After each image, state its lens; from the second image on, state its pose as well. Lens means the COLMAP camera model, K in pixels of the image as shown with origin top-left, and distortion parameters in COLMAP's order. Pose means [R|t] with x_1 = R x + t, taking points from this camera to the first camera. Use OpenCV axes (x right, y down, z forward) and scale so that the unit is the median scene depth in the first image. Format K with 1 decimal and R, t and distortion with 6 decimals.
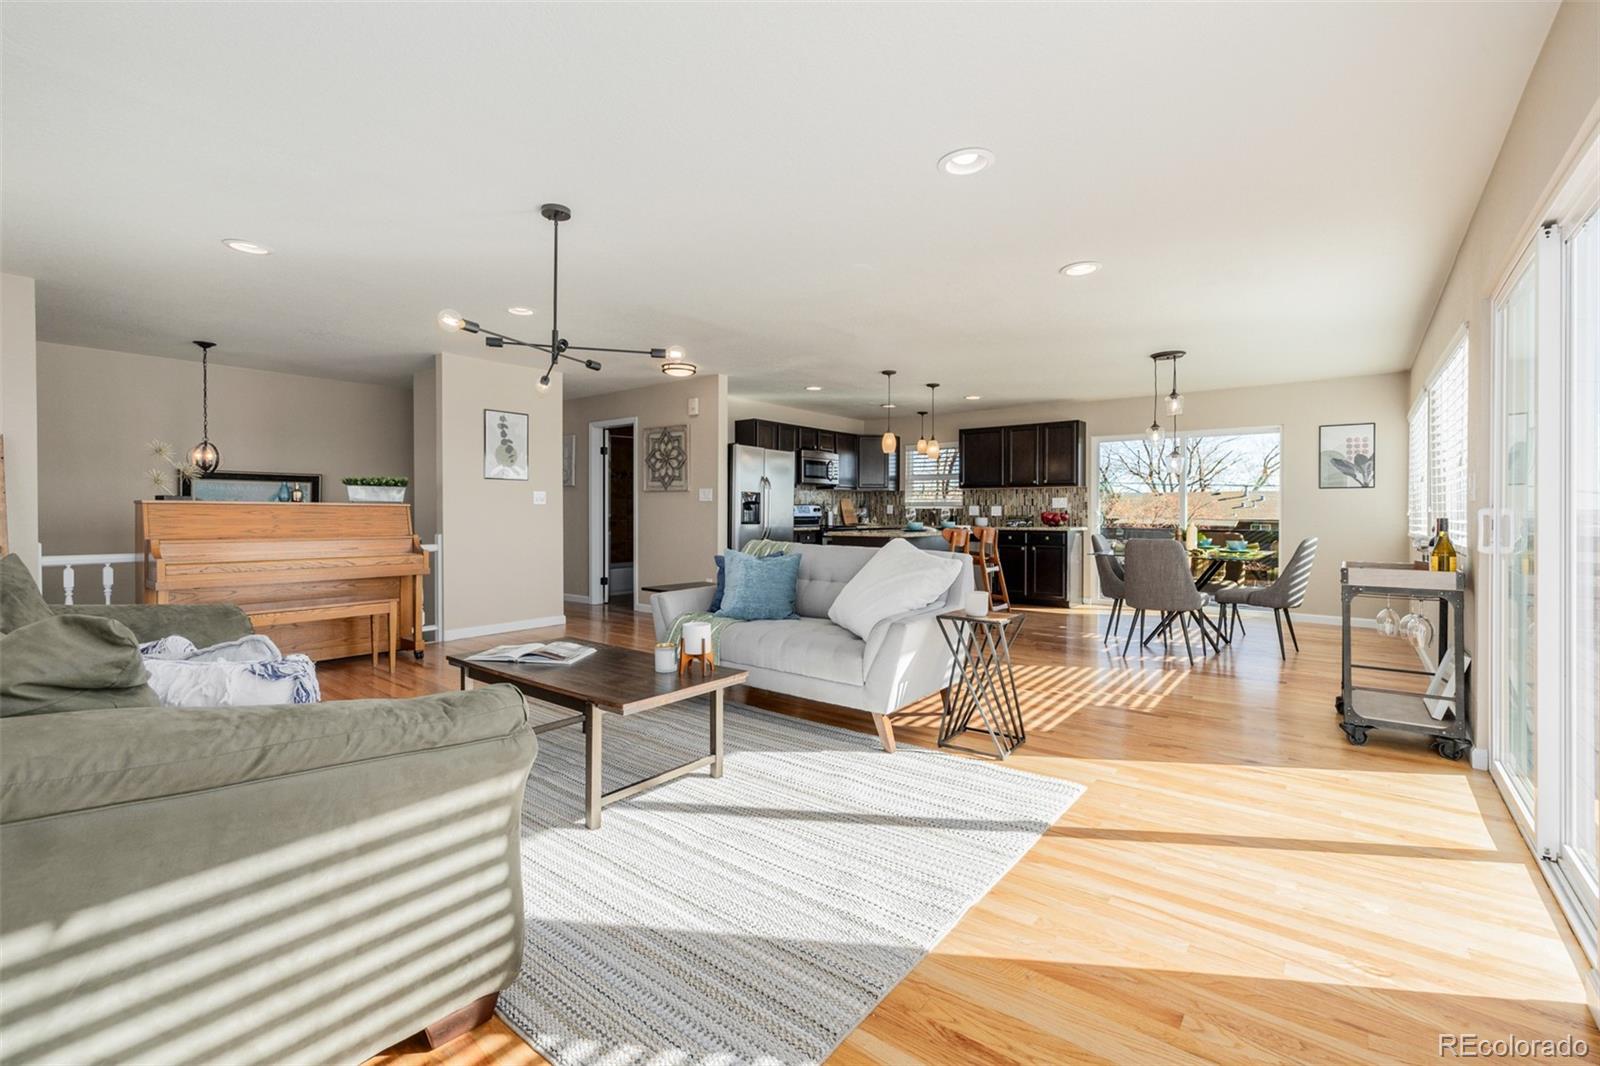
lens RADIAL K [[629.8, 0, 742.6], [0, 629.8, 513.9], [0, 0, 1]] dist [-0.000773, 0.000017]
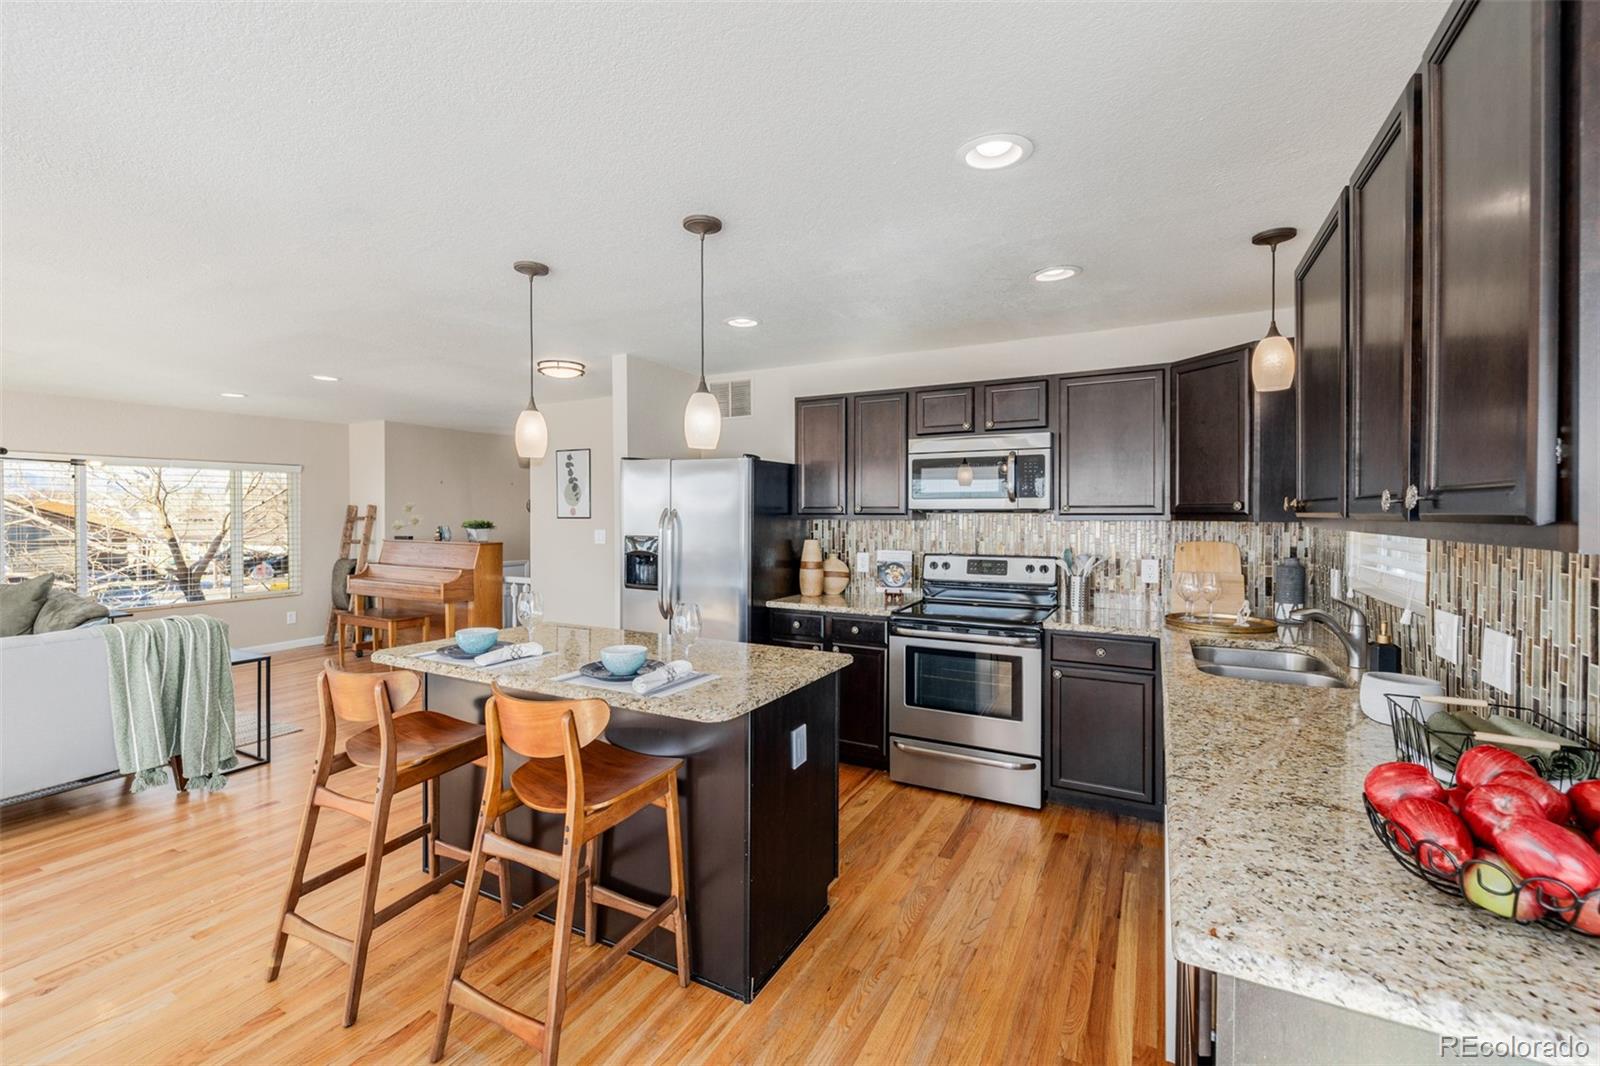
lens RADIAL K [[661.4, 0, 792.3], [0, 661.4, 523.4], [0, 0, 1]] dist [-0.001098, -0.000018]
pose [[0.274483, 0.011481, -0.961523, 0.655916], [-0.004437, 0.999933, 0.010673, -0.053531], [0.961582, 0.001336, 0.274516, 0.951425]]
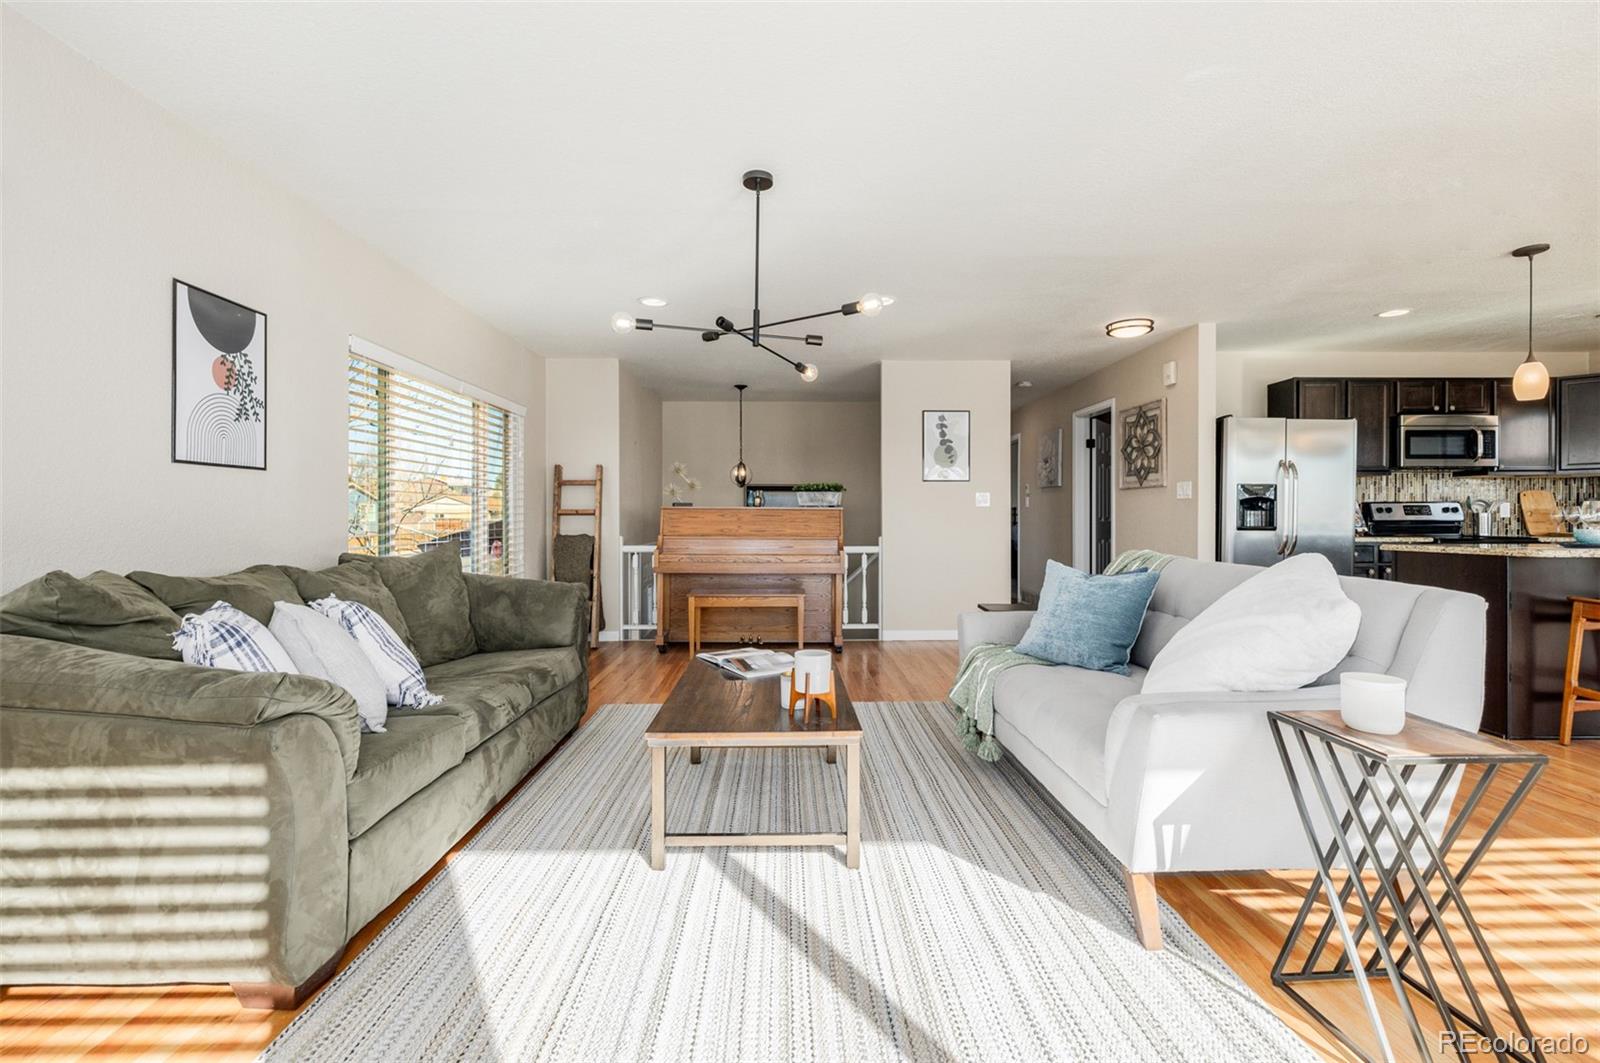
lens RADIAL K [[638.2, 0, 833.1], [0, 638.2, 518.2], [0, 0, 1]] dist [-0.000490, 0.000134]
pose [[0.703363, -0.003656, -0.710821, 0.180522], [-0.000192, 0.999986, -0.005333, 0.006654], [0.710831, 0.003887, 0.703352, 0.176510]]
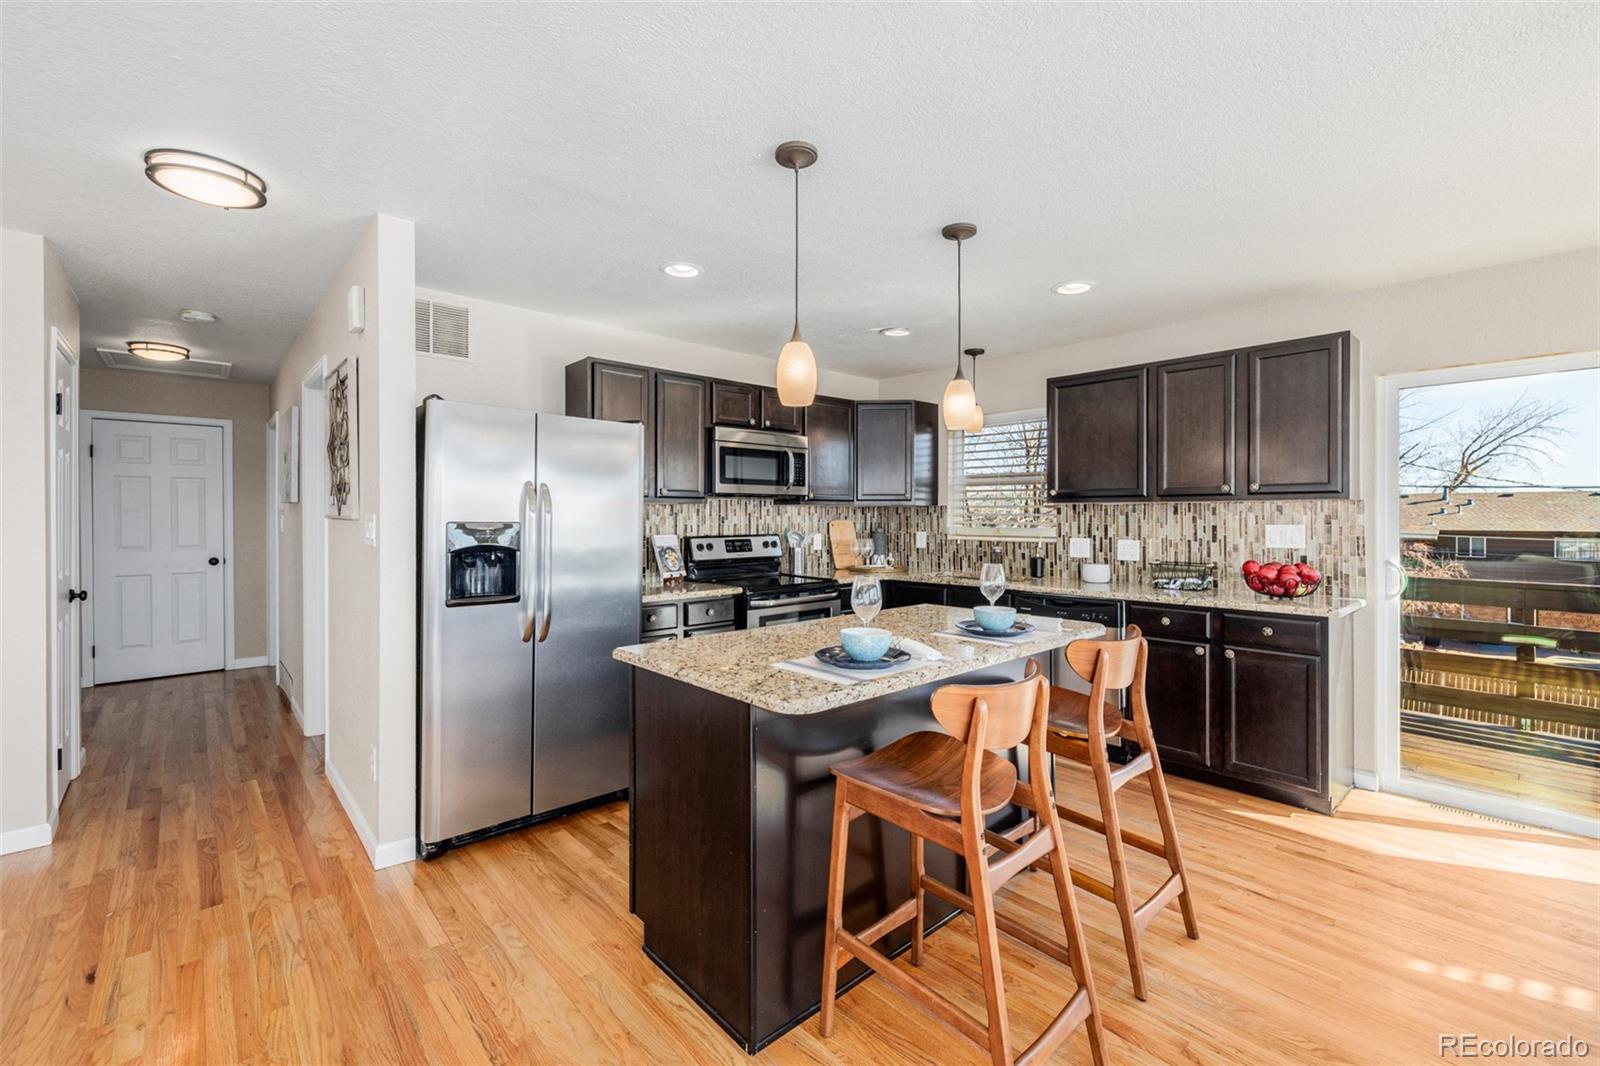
lens RADIAL K [[664.1, 0, 781.8], [0, 664.1, 520.0], [0, 0, 1]] dist [-0.002575, -0.000170]
pose [[0.996806, -0.004498, -0.079735, 0.226443], [0.004420, 0.999990, -0.001160, -0.033991], [0.079739, 0.000803, 0.996815, 0.596072]]
